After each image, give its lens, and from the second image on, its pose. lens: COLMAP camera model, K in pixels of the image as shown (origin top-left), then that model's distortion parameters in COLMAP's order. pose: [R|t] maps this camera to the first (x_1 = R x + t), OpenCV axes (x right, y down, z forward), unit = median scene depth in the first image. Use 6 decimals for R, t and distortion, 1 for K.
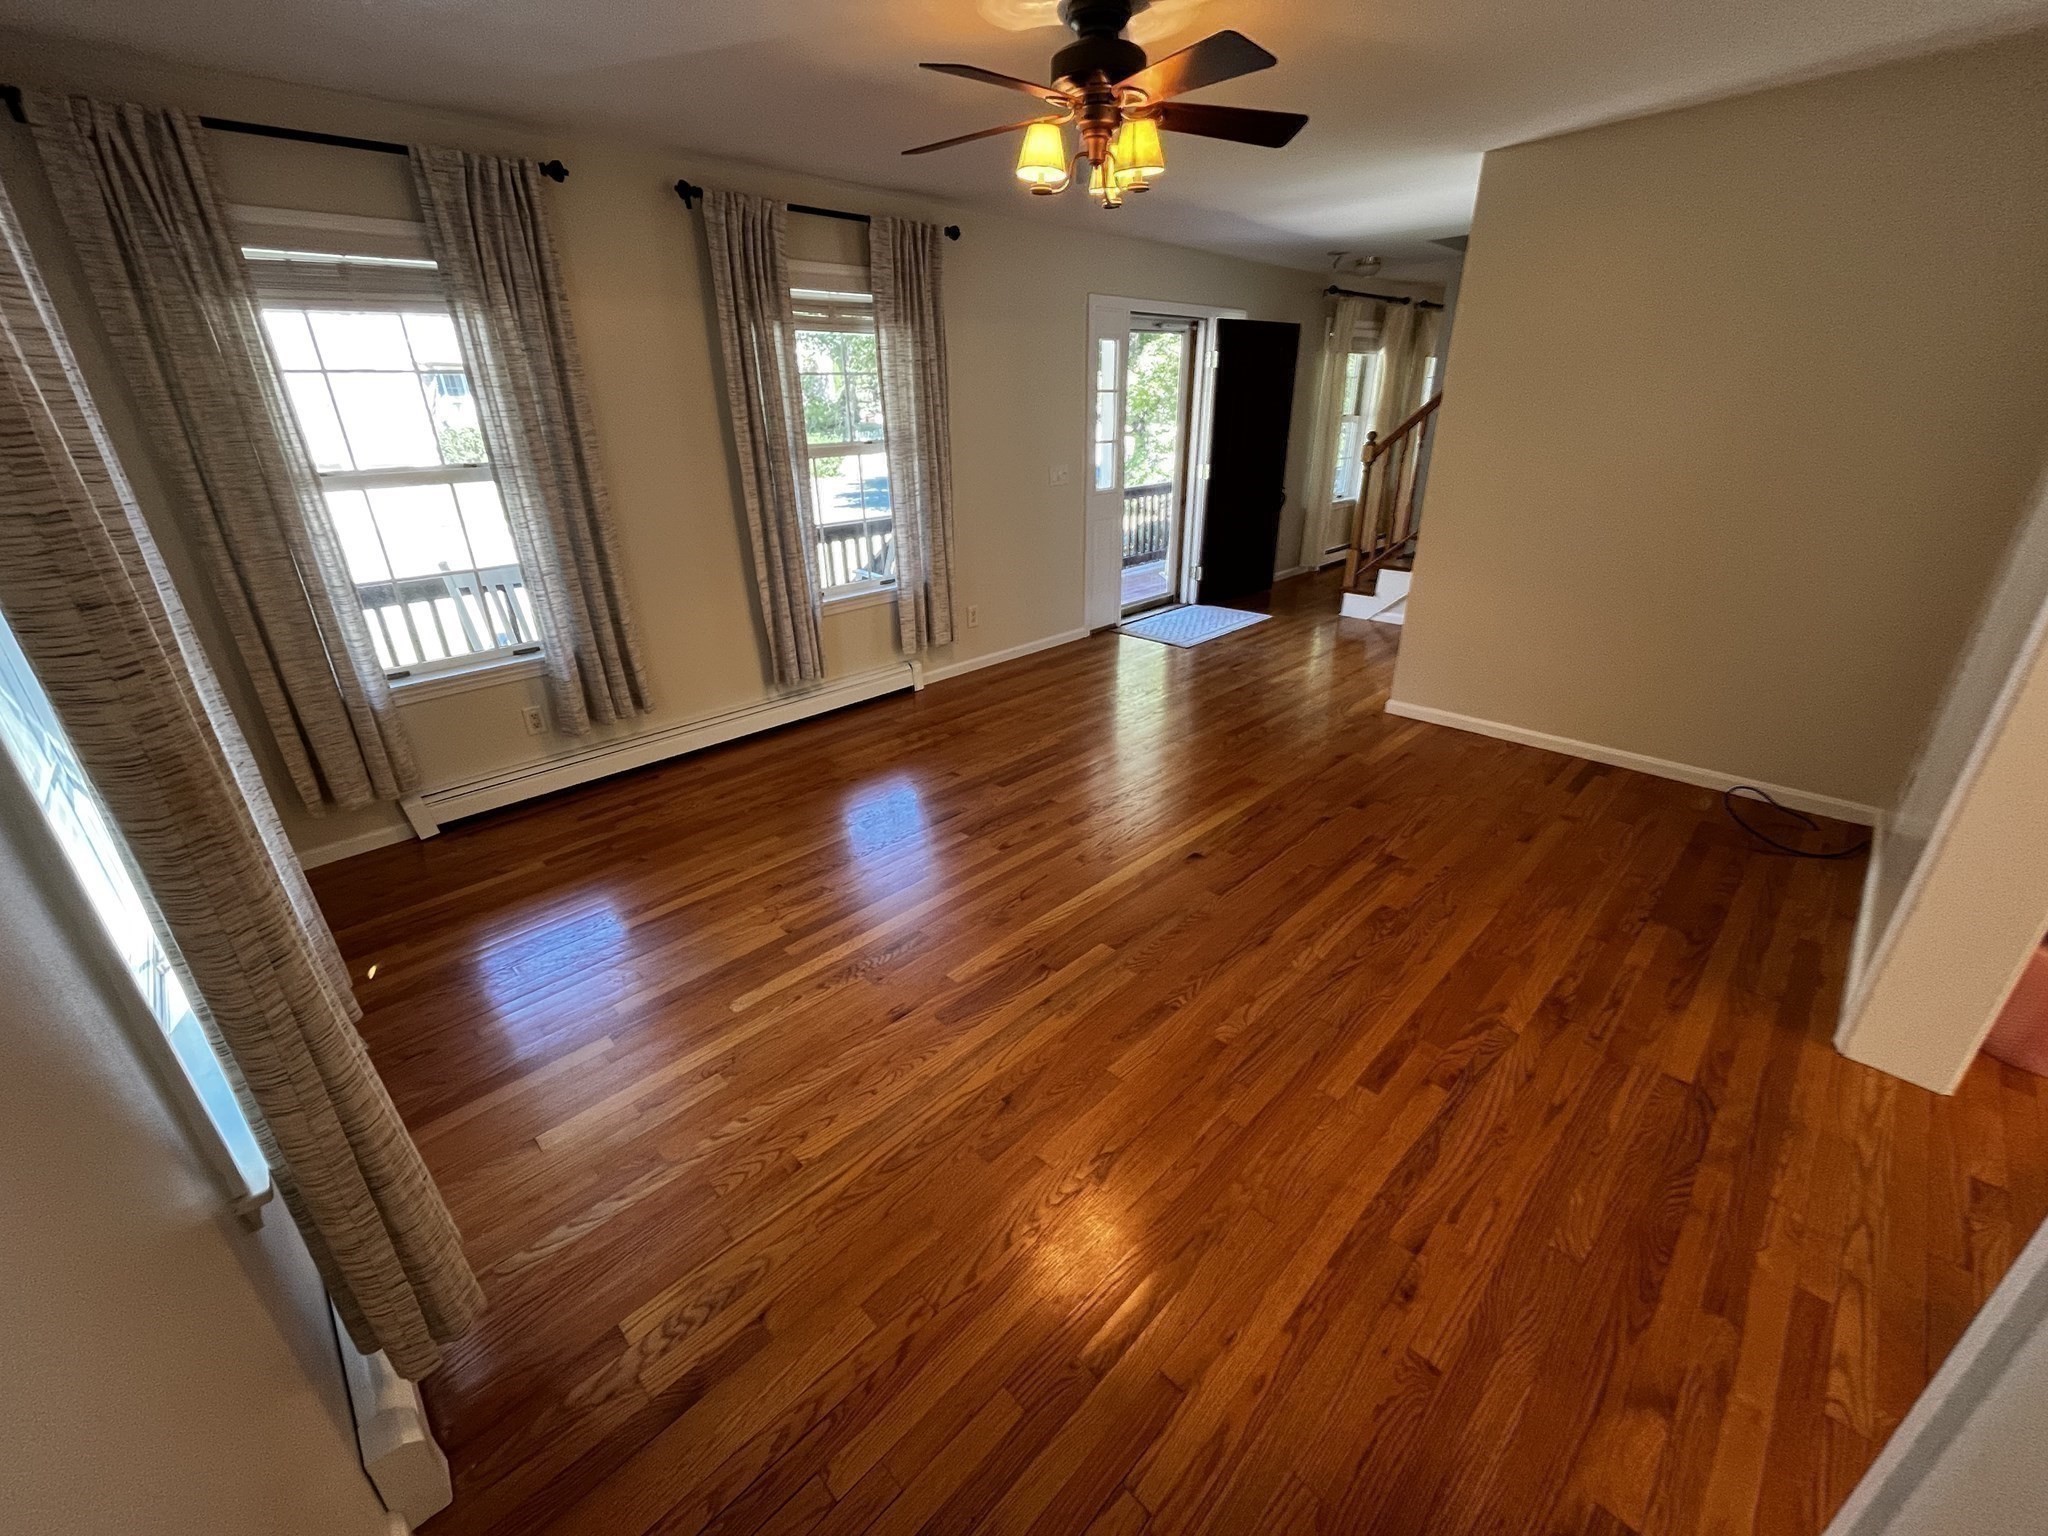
lens RADIAL K [[830.7, 0, 1022.5], [0, 830.7, 768.0], [0, 0, 1]] dist [-0.003283, -0.000585]
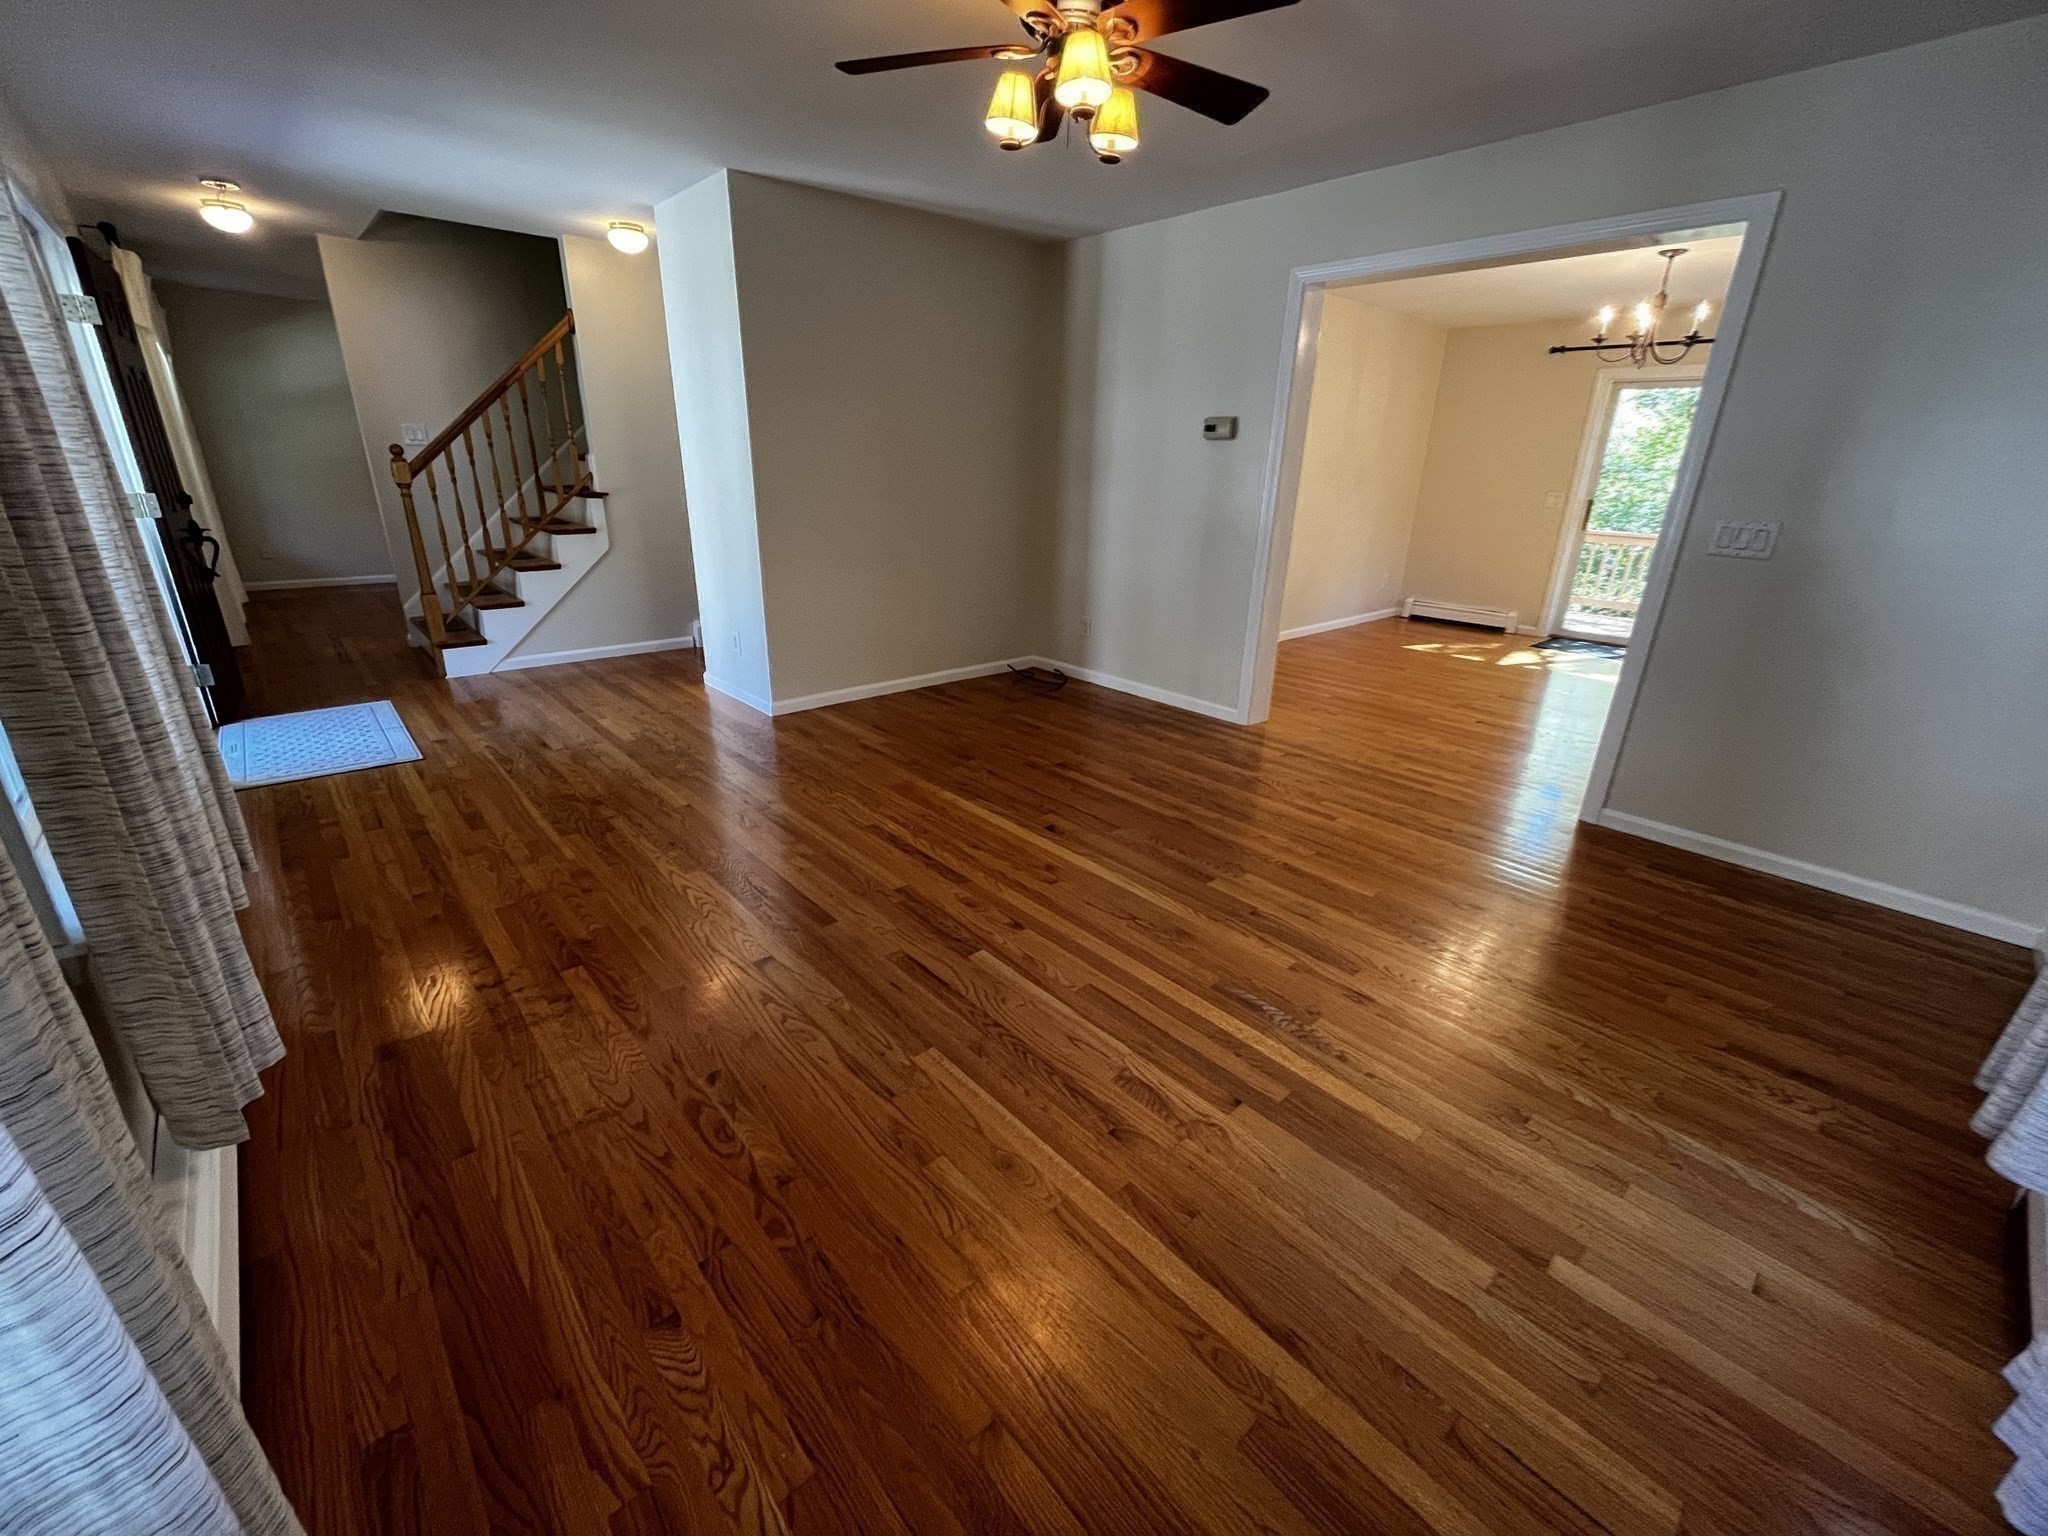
lens RADIAL K [[830.7, 0, 1021.2], [0, 830.7, 766.7], [0, 0, 1]] dist [-0.003283, -0.000585]
pose [[0.050037, -0.332003, 0.941950, -0.754256], [0.383263, 0.877308, 0.288859, -0.278676], [-0.922283, 0.346561, 0.171143, 0.851364]]
